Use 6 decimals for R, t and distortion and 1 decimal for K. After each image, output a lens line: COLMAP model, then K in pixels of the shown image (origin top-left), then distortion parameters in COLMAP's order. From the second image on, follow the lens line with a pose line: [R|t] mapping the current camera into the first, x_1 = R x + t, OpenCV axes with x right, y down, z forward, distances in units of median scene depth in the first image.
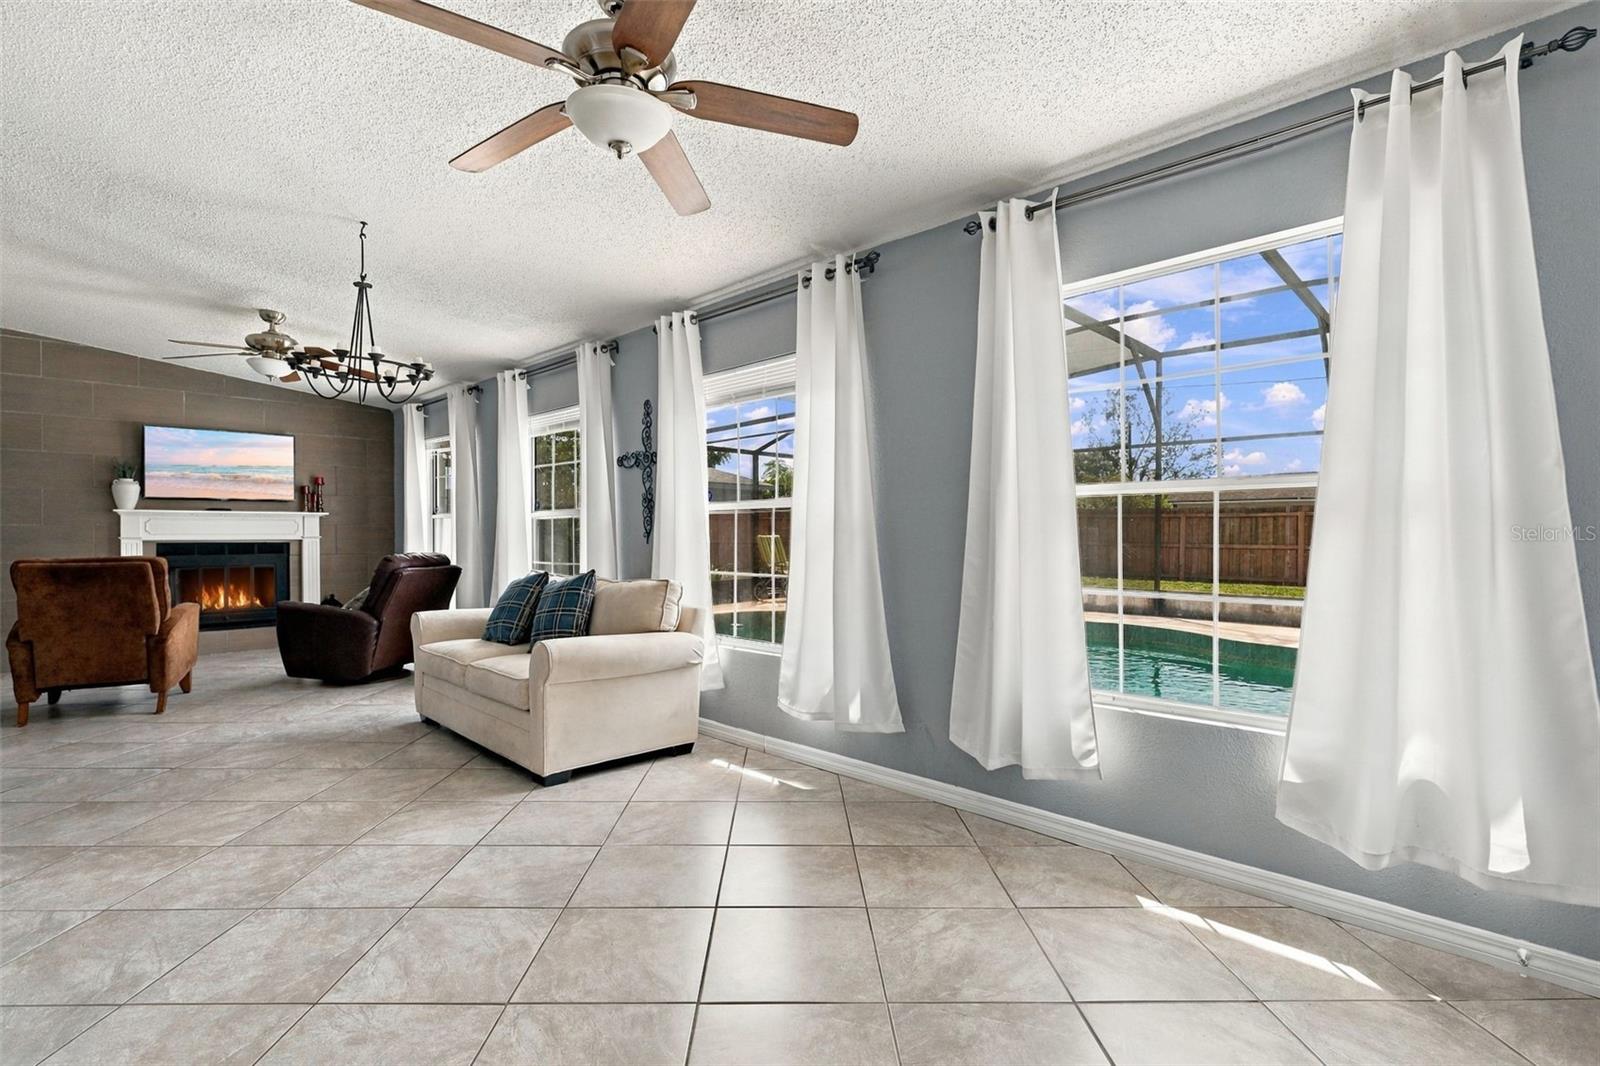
lens RADIAL K [[734.8, 0, 797.1], [0, 734.8, 532.8], [0, 0, 1]] dist [0.002683, 0.000104]
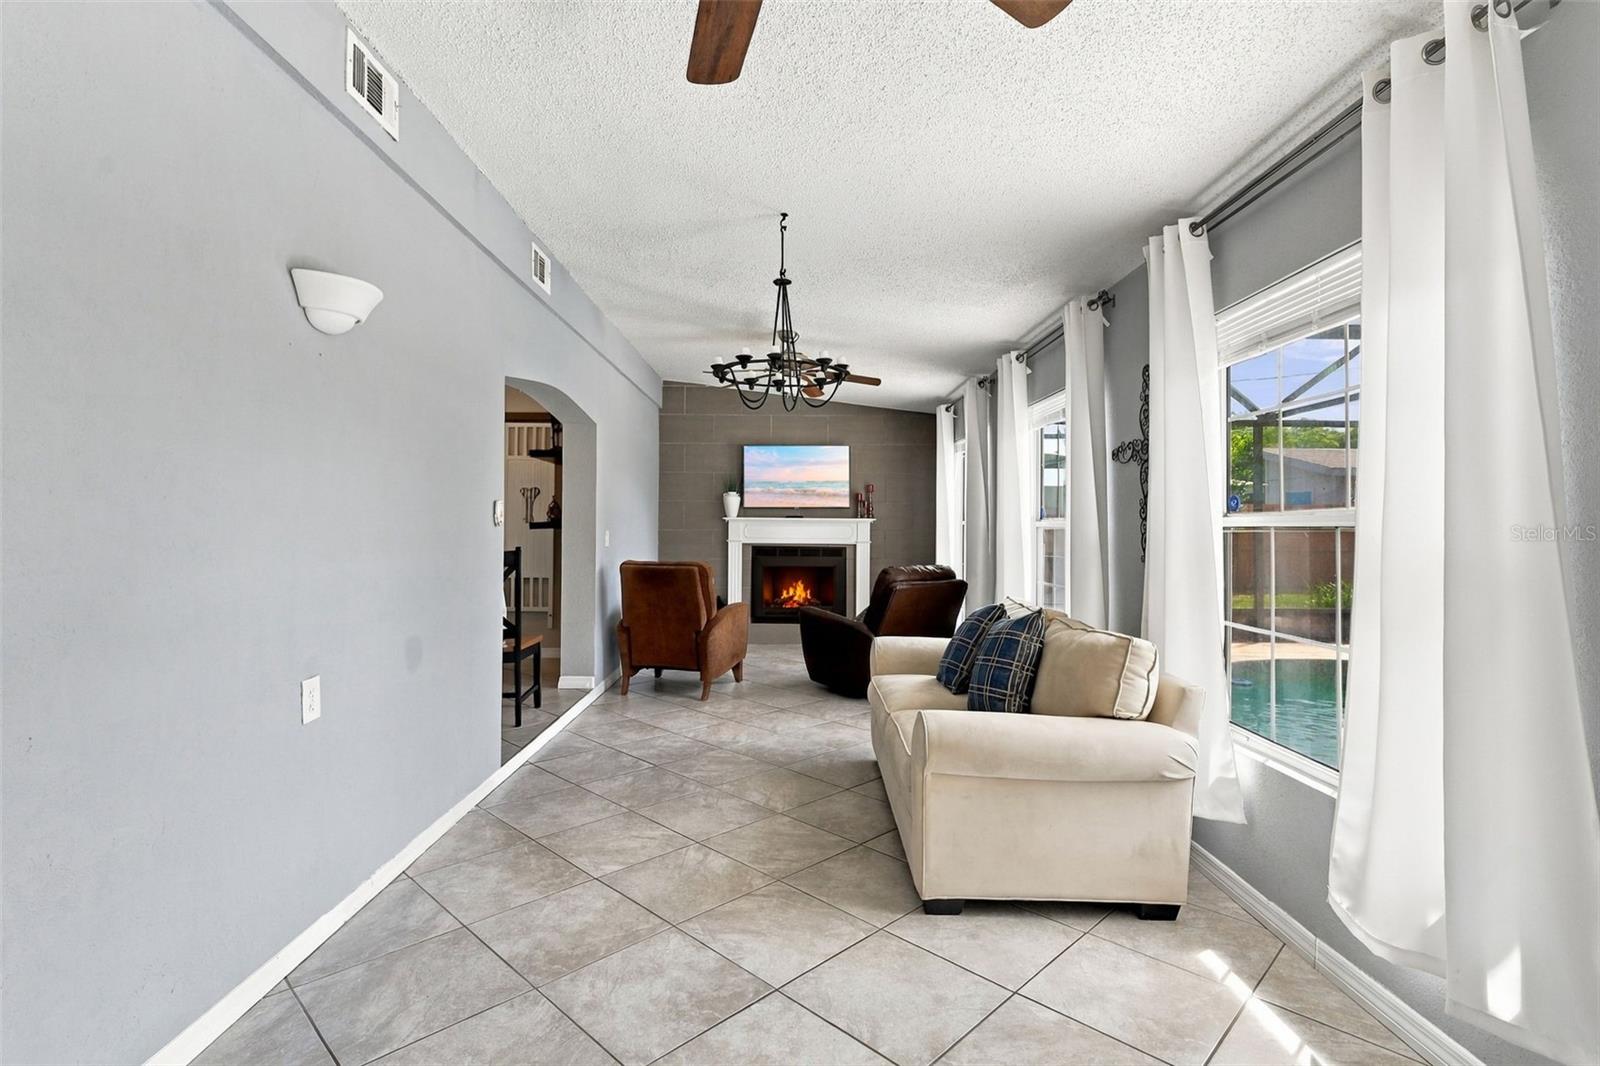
lens RADIAL K [[756.6, 0, 819.8], [0, 756.6, 508.9], [0, 0, 1]] dist [-0.005147, 0.001685]
pose [[0.713370, -0.007626, -0.700747, 0.090916], [-0.010334, 0.999718, -0.021400, -0.030826], [0.700712, 0.022508, 0.713089, 0.327996]]
